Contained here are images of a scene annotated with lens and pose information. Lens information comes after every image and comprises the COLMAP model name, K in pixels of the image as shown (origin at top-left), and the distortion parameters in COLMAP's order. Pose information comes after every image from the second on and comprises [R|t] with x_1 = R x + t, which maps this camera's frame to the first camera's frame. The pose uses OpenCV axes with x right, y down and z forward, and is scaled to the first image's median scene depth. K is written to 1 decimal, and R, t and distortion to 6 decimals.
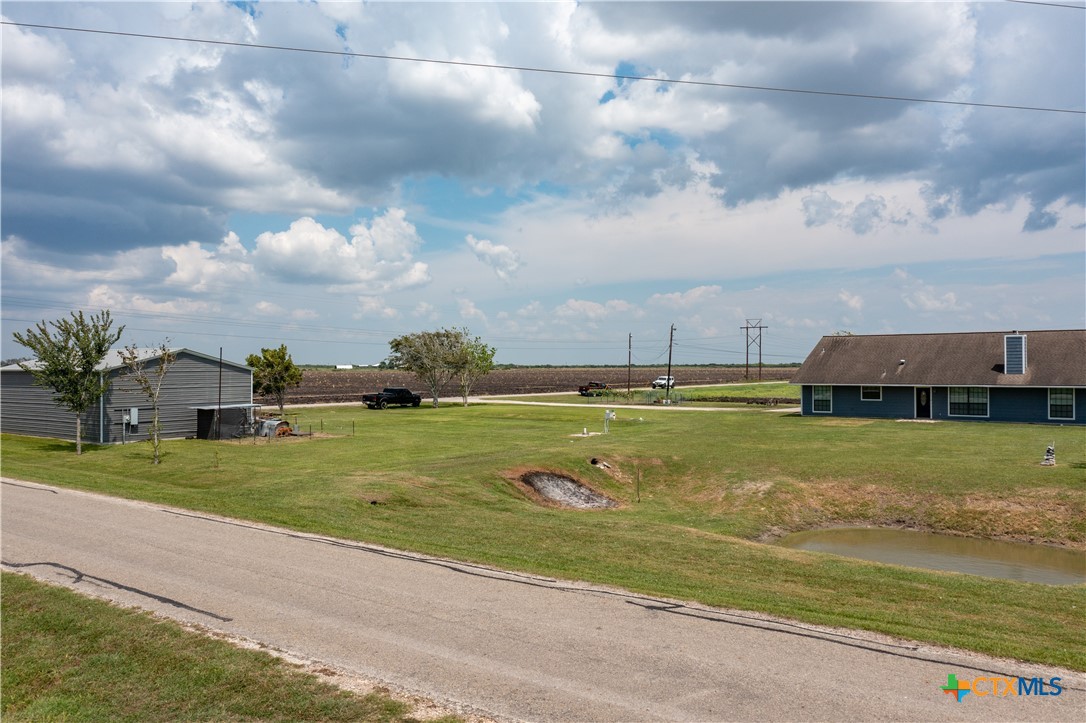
lens RADIAL K [[866.4, 0, 545.4], [0, 866.4, 351.1], [0, 0, 1]] dist [-0.000132, 0.011006]
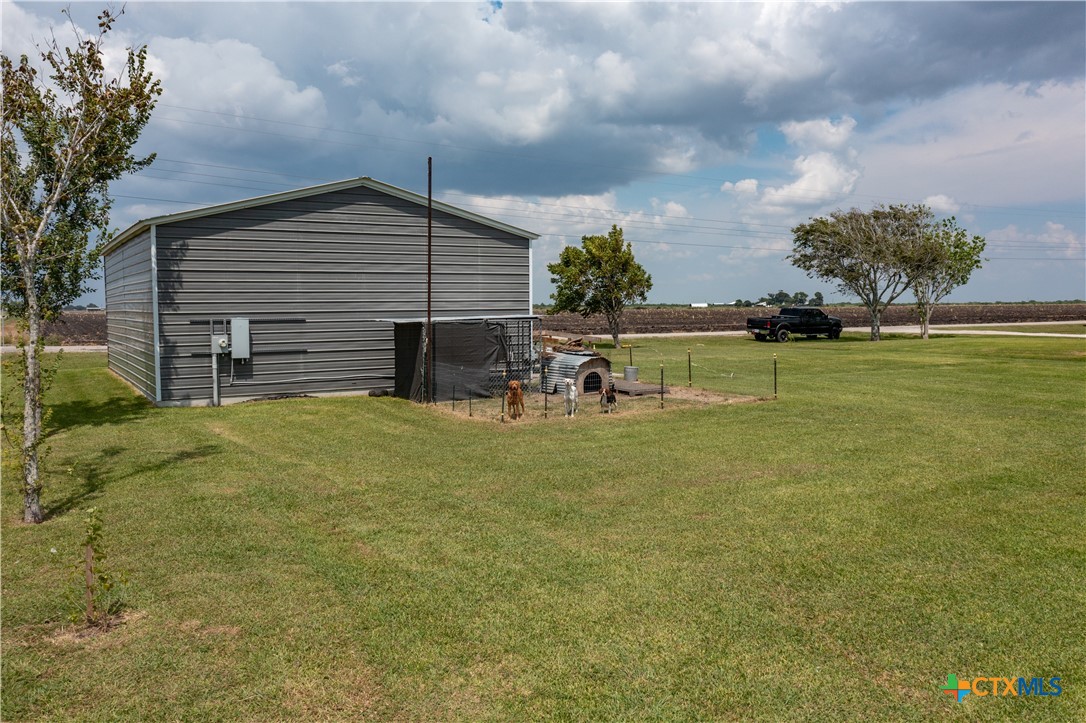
lens RADIAL K [[866.4, 0, 541.4], [0, 866.4, 353.5], [0, 0, 1]] dist [-0.000132, 0.011006]
pose [[0.918542, 0.015258, -0.395028, -0.120195], [0.012867, 0.997571, 0.068452, 0.037102], [0.395113, -0.067959, 0.916115, 0.447573]]
